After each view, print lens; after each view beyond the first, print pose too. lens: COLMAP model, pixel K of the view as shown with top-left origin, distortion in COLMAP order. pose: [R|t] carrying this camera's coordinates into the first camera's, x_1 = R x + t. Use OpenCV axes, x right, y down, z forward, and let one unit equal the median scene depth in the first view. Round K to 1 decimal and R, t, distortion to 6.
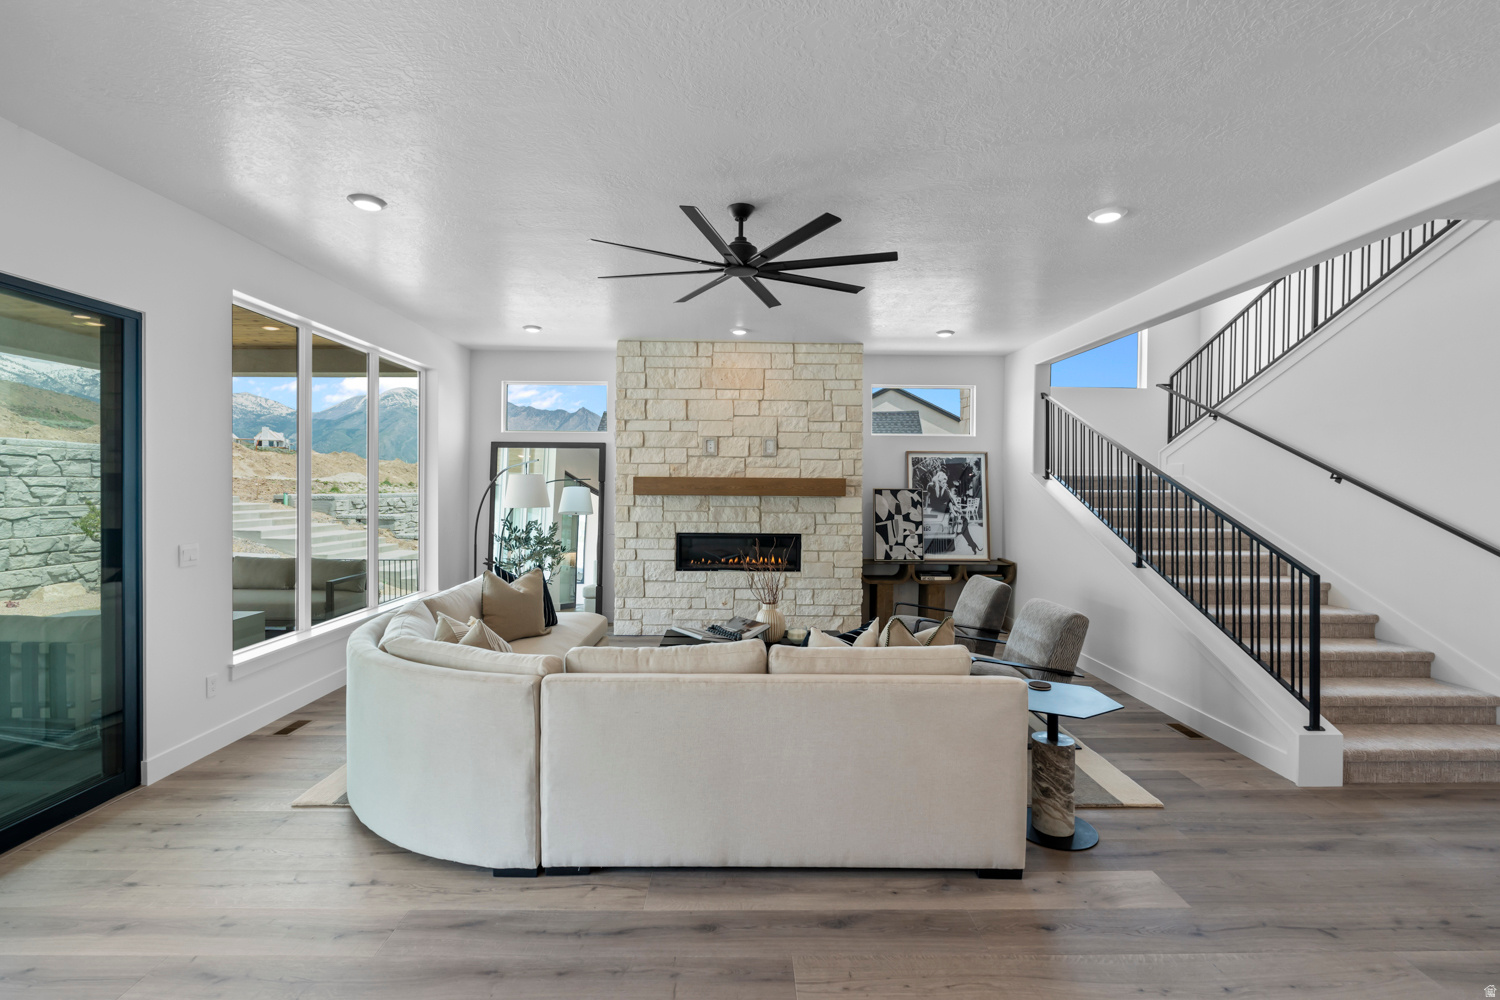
lens RADIAL K [[660.8, 0, 748.8], [0, 660.8, 496.0], [0, 0, 1]] dist [-0.009905, 0.001813]
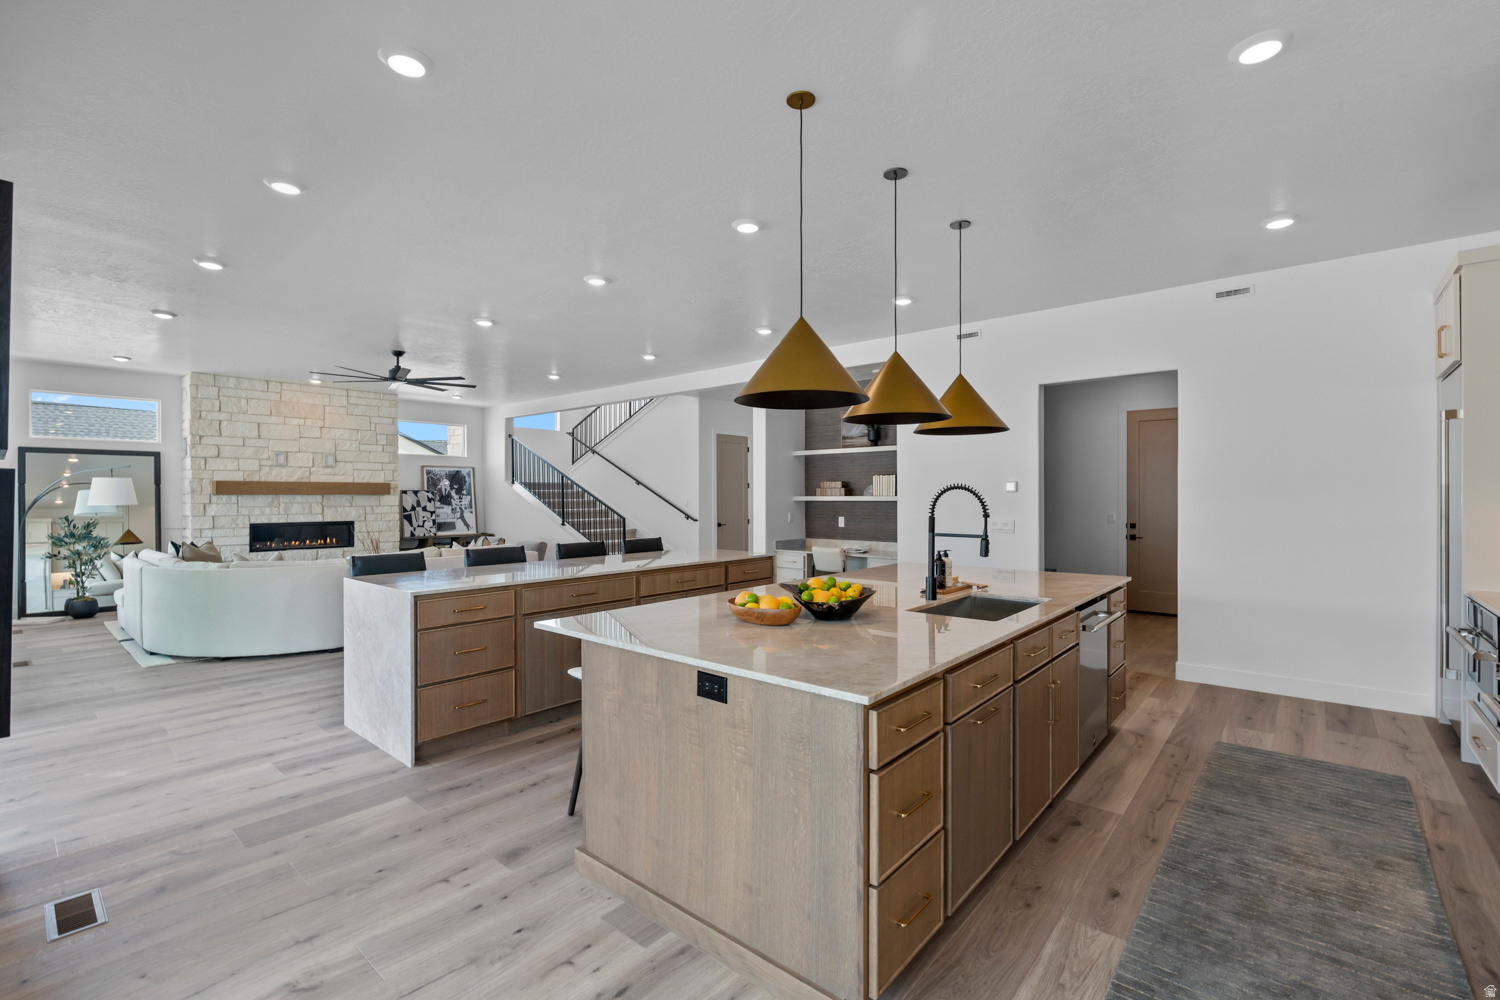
lens RADIAL K [[660.8, 0, 755.5], [0, 660.8, 501.5], [0, 0, 1]] dist [-0.009905, 0.001813]
pose [[0.657349, -0.015208, 0.753432, -0.434709], [0.018477, 0.999821, 0.004061, 0.025175], [-0.753359, 0.011252, 0.657513, -0.622150]]
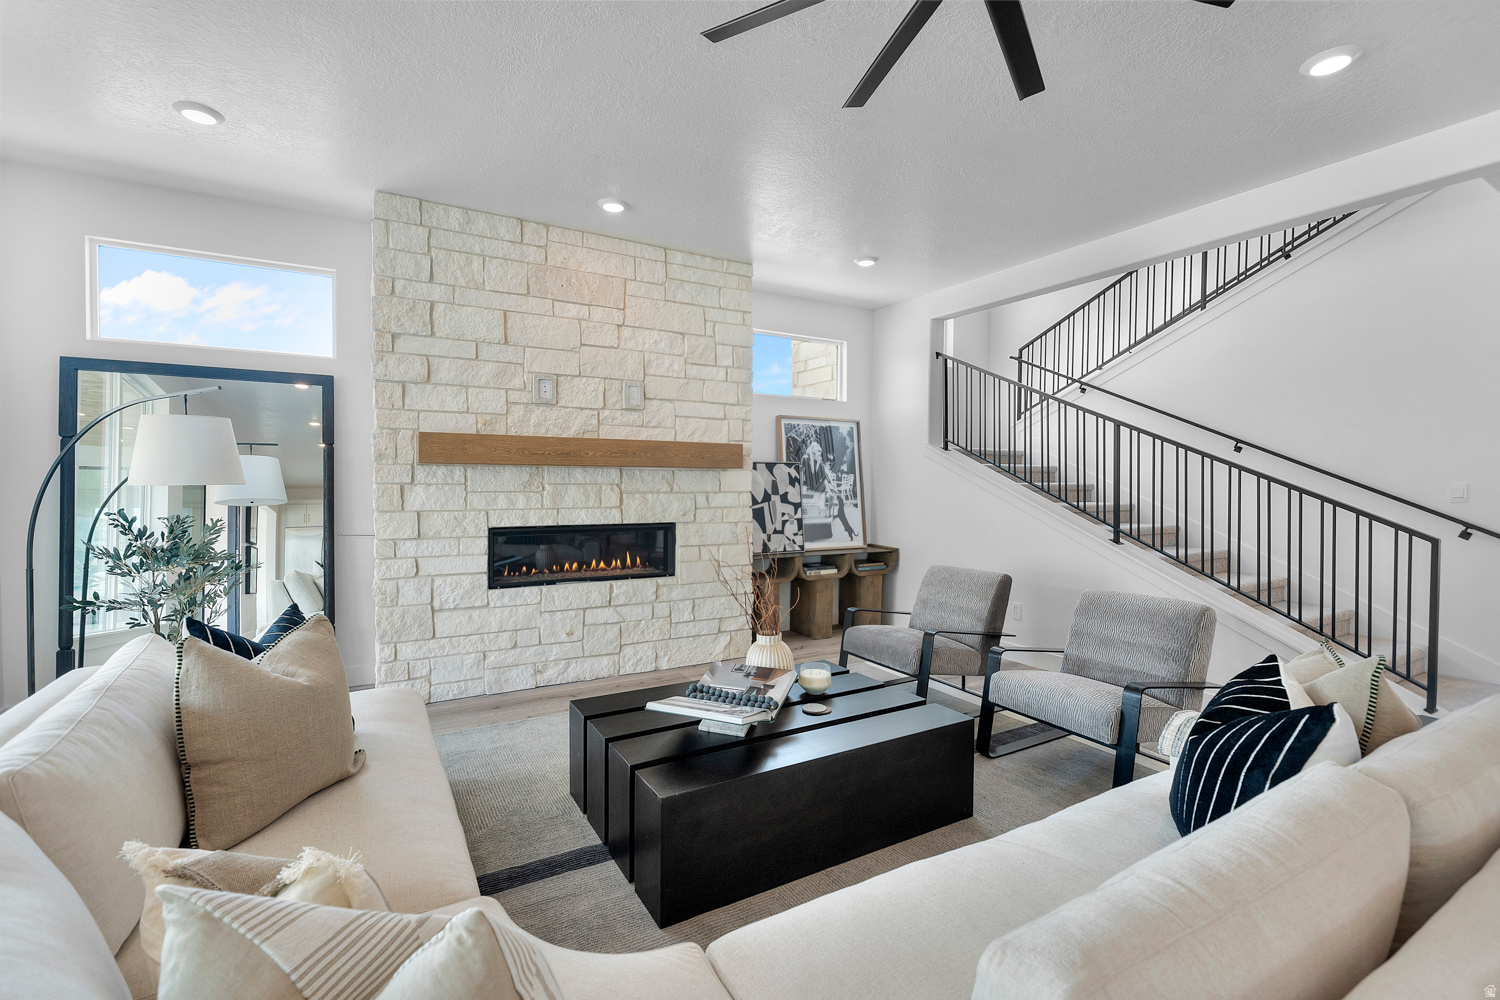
lens RADIAL K [[660.8, 0, 750.2], [0, 660.8, 500.9], [0, 0, 1]] dist [-0.009905, 0.001813]
pose [[0.872596, -0.017640, 0.488124, -0.196906], [0.010695, 0.999798, 0.017013, 0.023309], [-0.488326, -0.009625, 0.872608, 0.349033]]
